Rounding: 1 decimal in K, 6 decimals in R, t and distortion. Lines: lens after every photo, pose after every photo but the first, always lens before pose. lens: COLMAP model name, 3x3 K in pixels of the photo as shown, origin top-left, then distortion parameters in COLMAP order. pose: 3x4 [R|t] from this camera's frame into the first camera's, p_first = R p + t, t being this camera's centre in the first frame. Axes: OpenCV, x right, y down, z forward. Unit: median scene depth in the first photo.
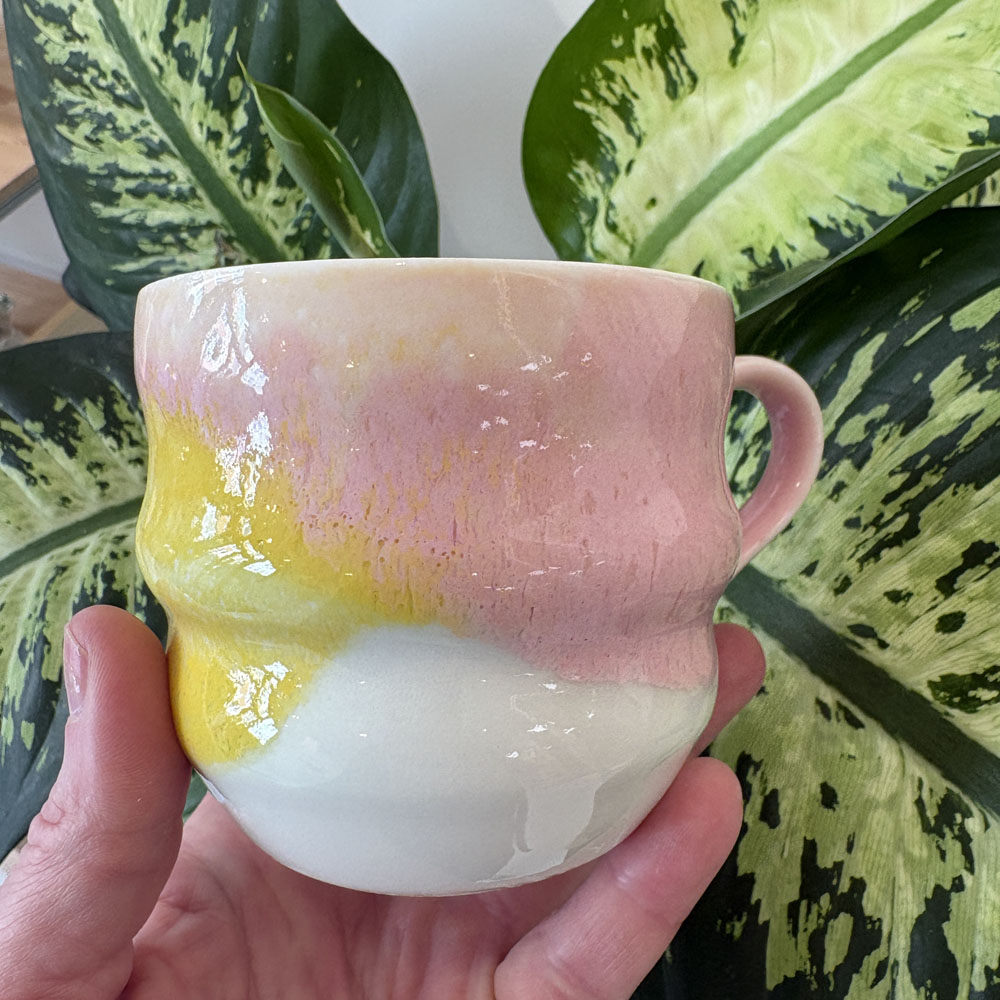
lens RADIAL K [[957.7, 0, 504.0], [0, 957.7, 439.7], [0, 0, 1]] dist [-0.005687, -0.004534]
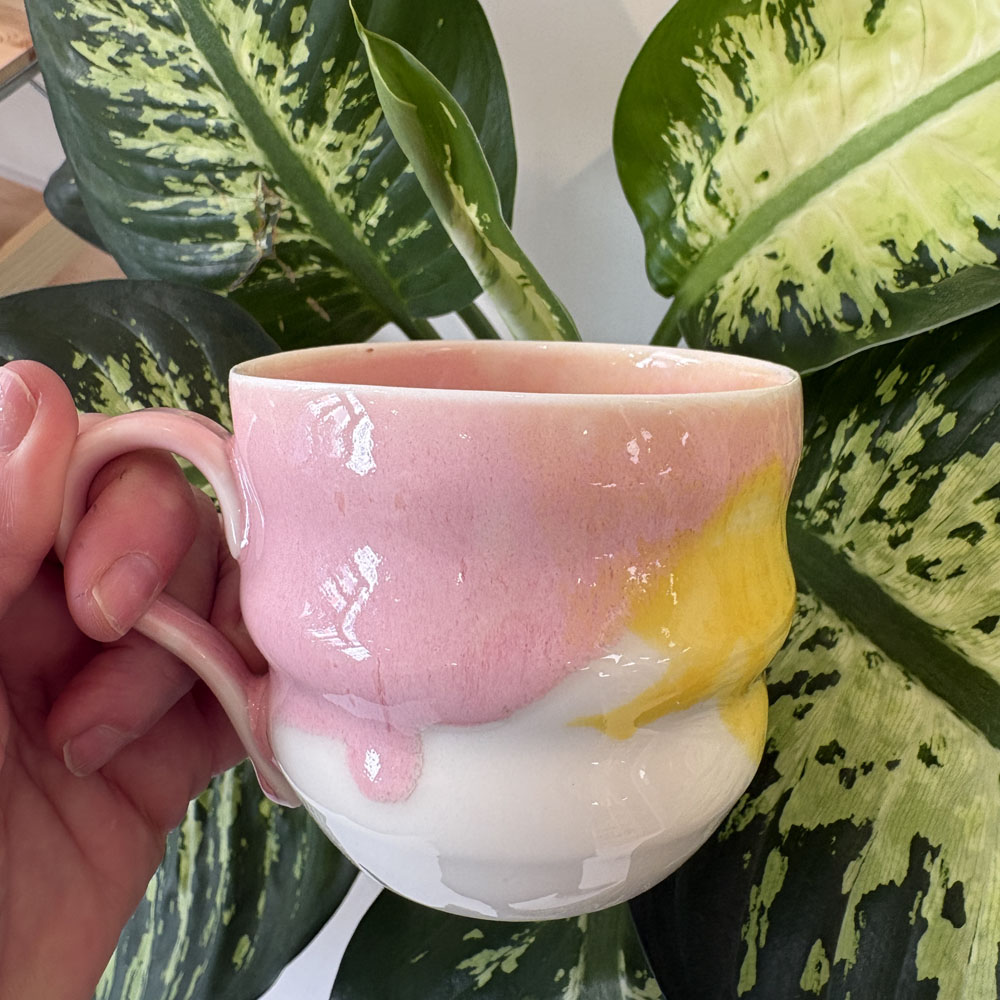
lens RADIAL K [[958.7, 0, 500.9], [0, 958.7, 382.4], [0, 0, 1]] dist [-0.005795, -0.001601]
pose [[0.997777, 0.037054, 0.055384, -0.130242], [-0.039002, 0.998643, 0.034519, -0.070490], [-0.054030, -0.036603, 0.997868, 0.096101]]
